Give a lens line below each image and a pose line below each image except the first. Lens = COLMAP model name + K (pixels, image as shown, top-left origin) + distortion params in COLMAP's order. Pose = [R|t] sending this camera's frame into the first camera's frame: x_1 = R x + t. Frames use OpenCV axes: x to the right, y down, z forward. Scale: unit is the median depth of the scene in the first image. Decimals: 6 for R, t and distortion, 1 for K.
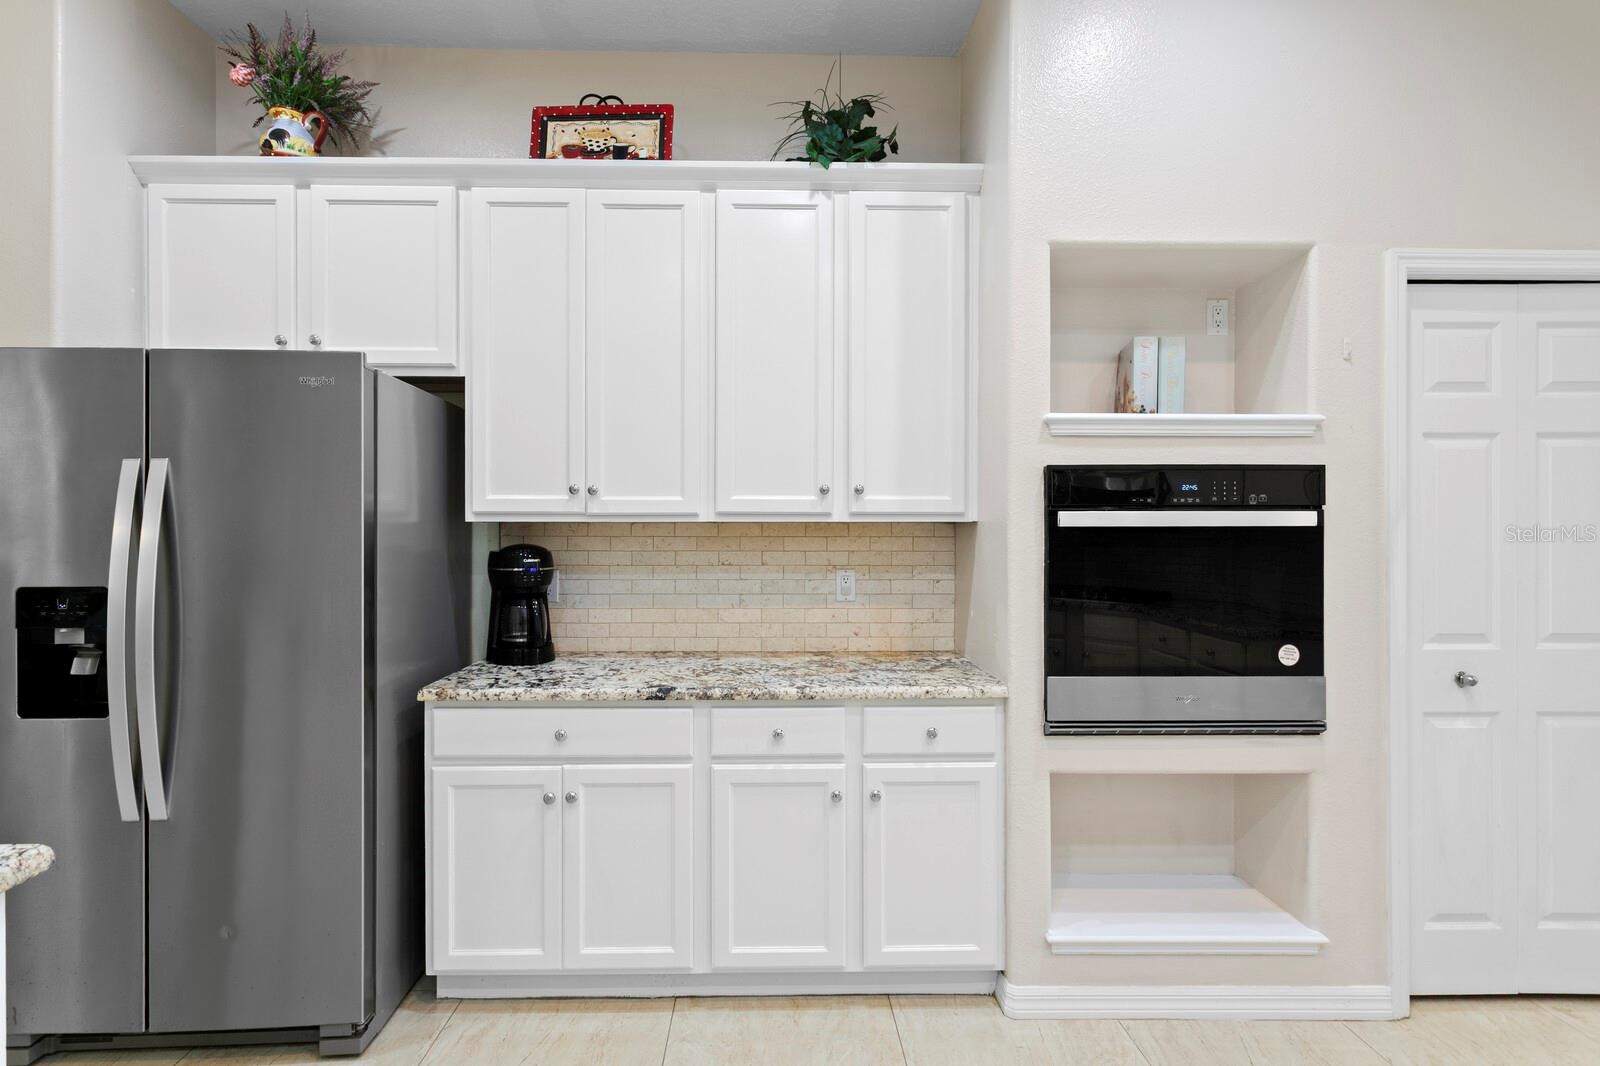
lens RADIAL K [[766.8, 0, 806.3], [0, 766.8, 527.6], [0, 0, 1]] dist [0.003401, -0.000372]
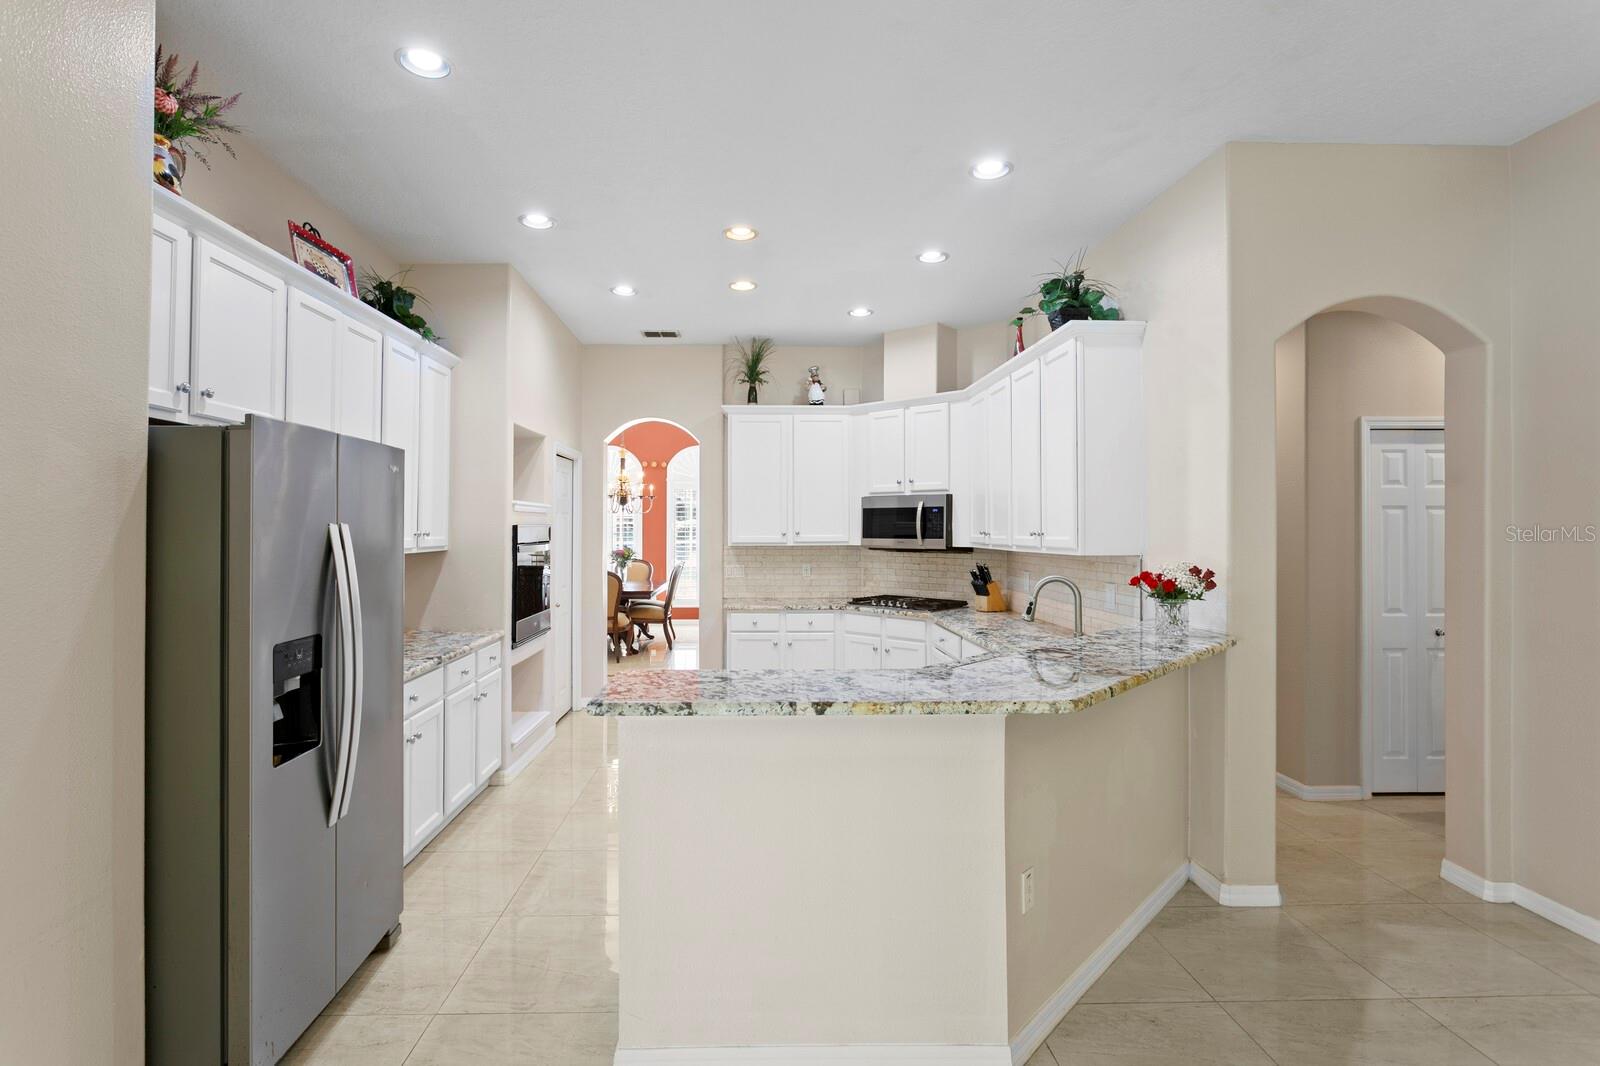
lens RADIAL K [[783.3, 0, 768.7], [0, 783.3, 524.3], [0, 0, 1]] dist [0.000067, 0.002598]
pose [[-0.003945, 0.001808, 0.999991, -1.863076], [-0.007999, 0.999966, -0.001840, -0.082404], [-0.999960, -0.008006, -0.003930, 0.286494]]
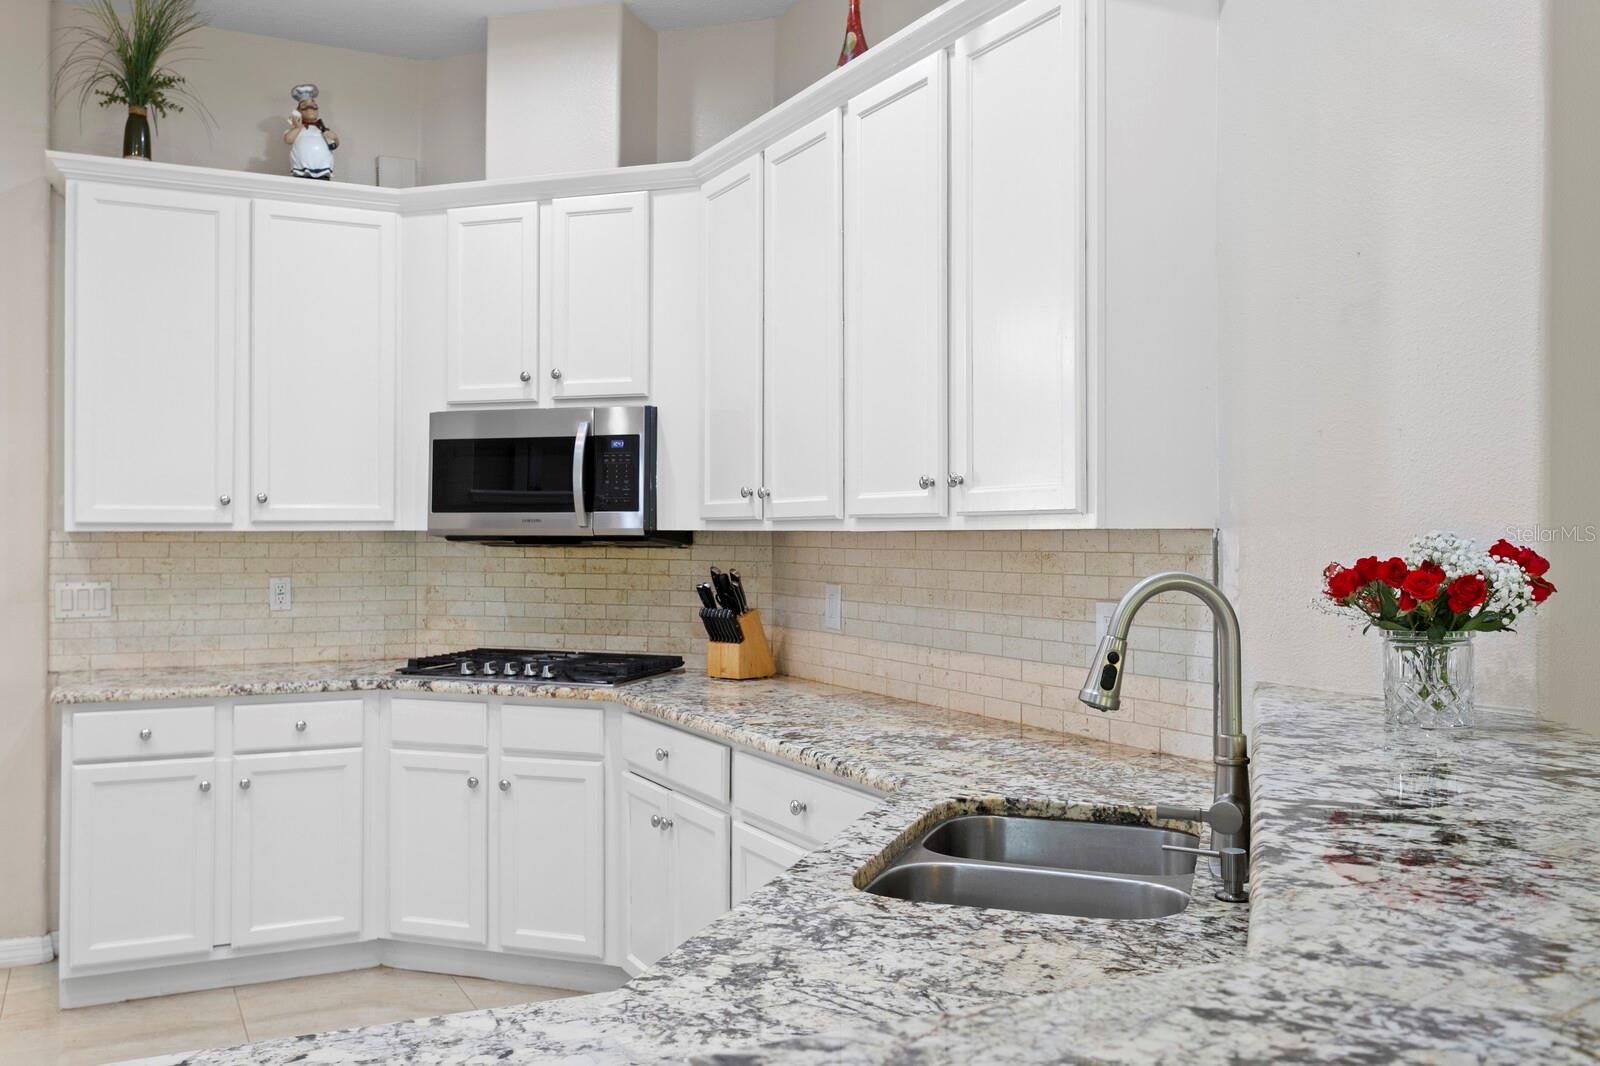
lens RADIAL K [[1376.2, 0, 758.9], [0, 1376.2, 523.6], [0, 0, 1]] dist [0.003285, 0.000586]
pose [[-0.417606, 0.001144, 0.908628, -1.083245], [-0.010542, 0.999926, -0.006105, -0.015377], [-0.908567, -0.012128, -0.417563, 0.348317]]
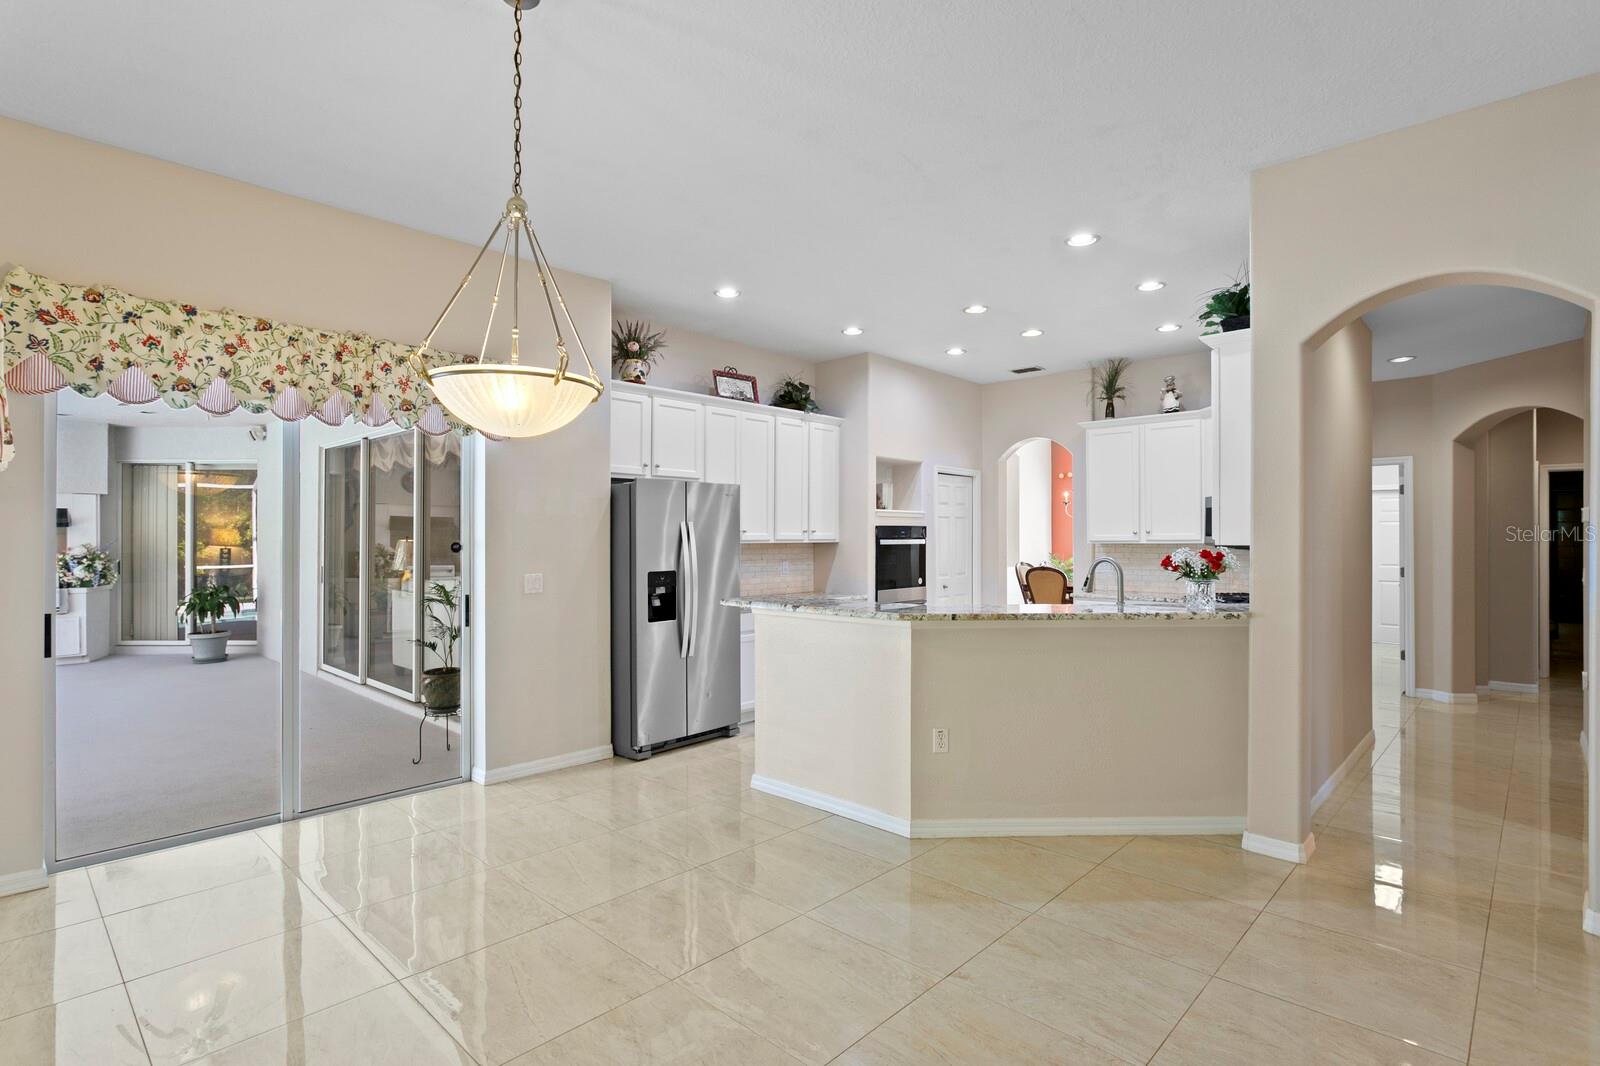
lens RADIAL K [[783.3, 0, 786.2], [0, 783.3, 541.5], [0, 0, 1]] dist [0.000067, 0.002598]
pose [[0.703693, -0.006109, 0.710478, -2.256841], [-0.002988, 0.999929, 0.011558, -0.049474], [-0.710498, -0.010256, 0.703624, -1.031878]]
